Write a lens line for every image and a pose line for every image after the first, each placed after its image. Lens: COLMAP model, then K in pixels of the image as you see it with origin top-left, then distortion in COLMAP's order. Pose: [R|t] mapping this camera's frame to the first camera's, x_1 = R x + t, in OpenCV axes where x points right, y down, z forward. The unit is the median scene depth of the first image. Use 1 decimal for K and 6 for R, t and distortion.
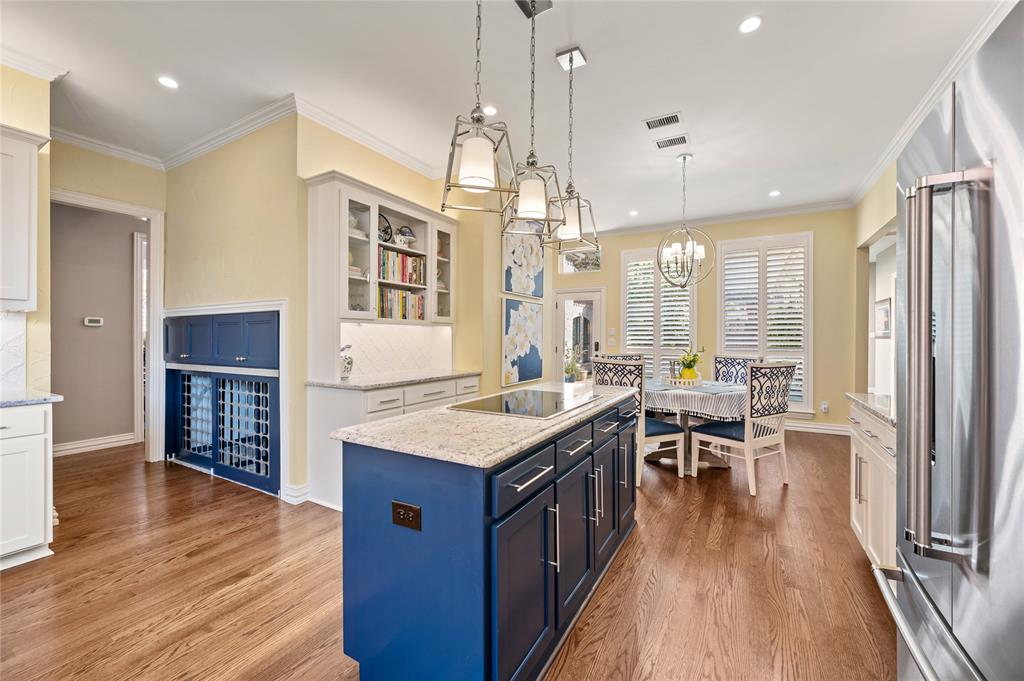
lens RADIAL K [[407.6, 0, 510.6], [0, 407.6, 340.4], [0, 0, 1]] dist [-0.000863, -0.000335]
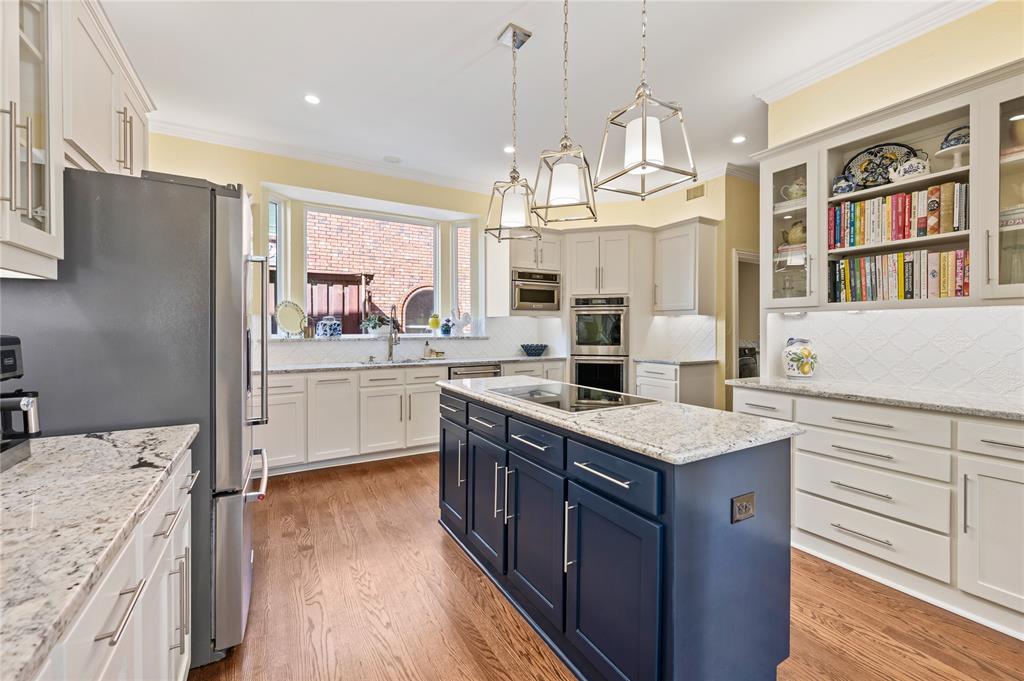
lens RADIAL K [[427.0, 0, 513.3], [0, 427.0, 330.9], [0, 0, 1]] dist [-0.000722, -0.000092]
pose [[-0.497686, -0.000384, -0.867357, 0.569466], [-0.012184, 0.999904, 0.006549, -0.002431], [0.867272, 0.013827, -0.497643, 0.806588]]
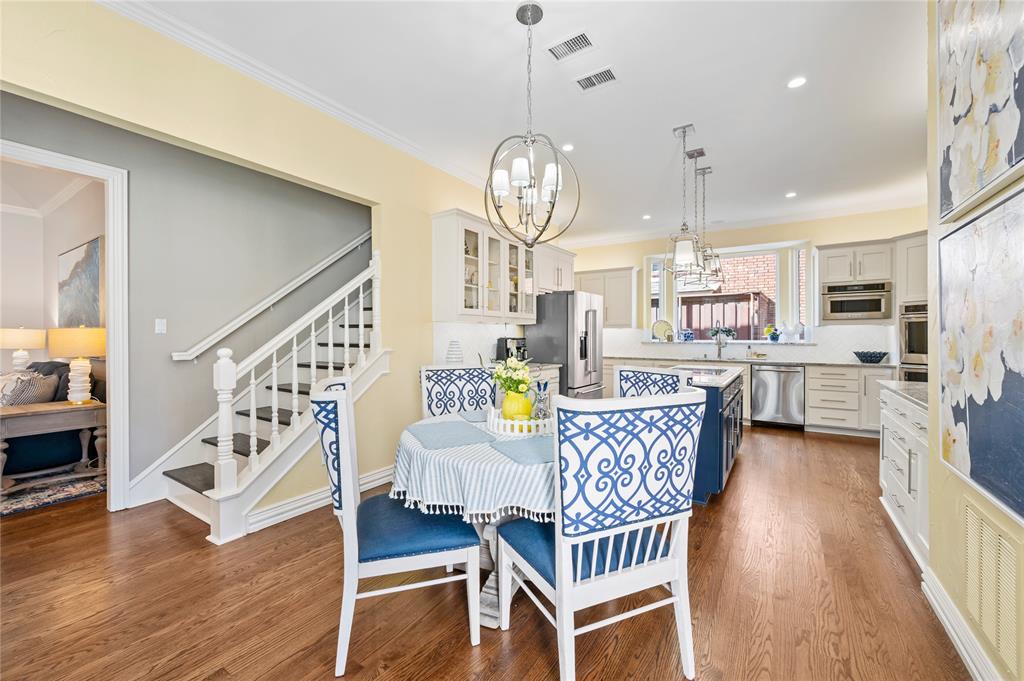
lens RADIAL K [[407.6, 0, 512.9], [0, 407.6, 339.7], [0, 0, 1]] dist [-0.000863, -0.000335]
pose [[-0.997613, -0.005433, 0.068834, 0.497503], [-0.003998, 0.999772, 0.020976, -0.008525], [-0.068932, 0.020651, -0.997408, 1.241459]]
